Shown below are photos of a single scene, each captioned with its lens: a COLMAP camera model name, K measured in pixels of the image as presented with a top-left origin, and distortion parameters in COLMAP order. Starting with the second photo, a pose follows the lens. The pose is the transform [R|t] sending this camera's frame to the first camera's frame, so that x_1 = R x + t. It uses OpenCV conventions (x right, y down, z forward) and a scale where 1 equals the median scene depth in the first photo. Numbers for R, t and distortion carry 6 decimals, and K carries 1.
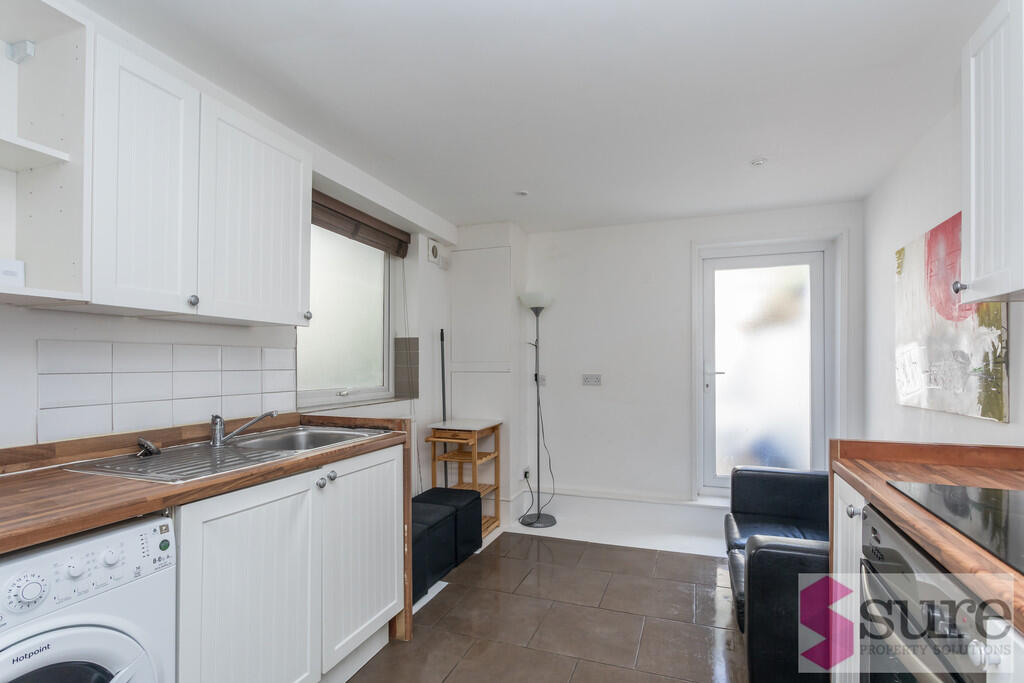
lens RADIAL K [[519.3, 0, 511.6], [0, 519.3, 366.0], [0, 0, 1]] dist [-0.001848, 0.000191]
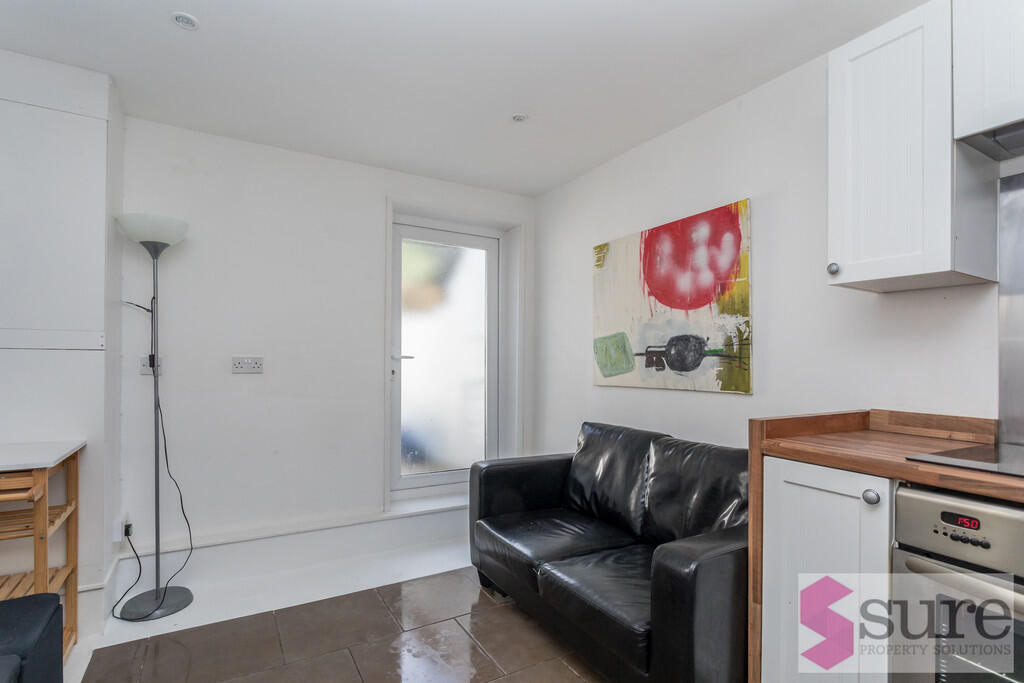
lens RADIAL K [[513.5, 0, 512.4], [0, 513.5, 361.9], [0, 0, 1]] dist [0.023611, 0.000667]
pose [[0.635264, 0.005398, 0.772276, -0.156221], [-0.010033, 0.999949, 0.001264, 0.018360], [-0.772230, -0.008551, 0.635286, 0.321275]]
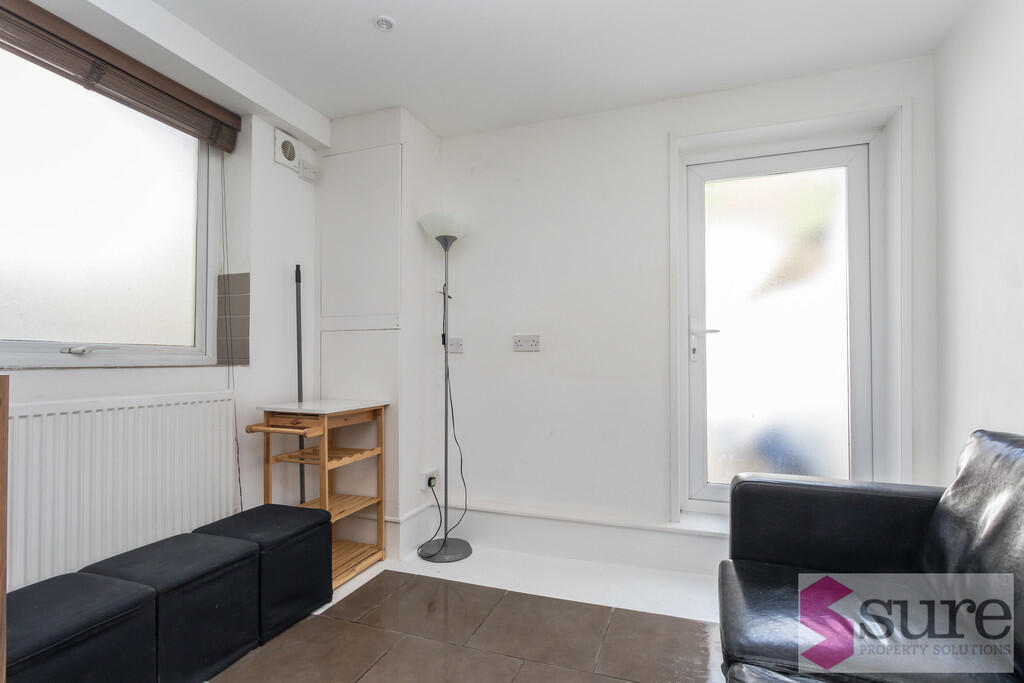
lens RADIAL K [[518.9, 0, 511.1], [0, 518.9, 358.5], [0, 0, 1]] dist [-0.000962, -0.000222]
pose [[0.999989, -0.000058, 0.004634, 0.138473], [0.000099, 0.999961, -0.008830, 0.055683], [-0.004633, 0.008831, 0.999950, 0.331878]]
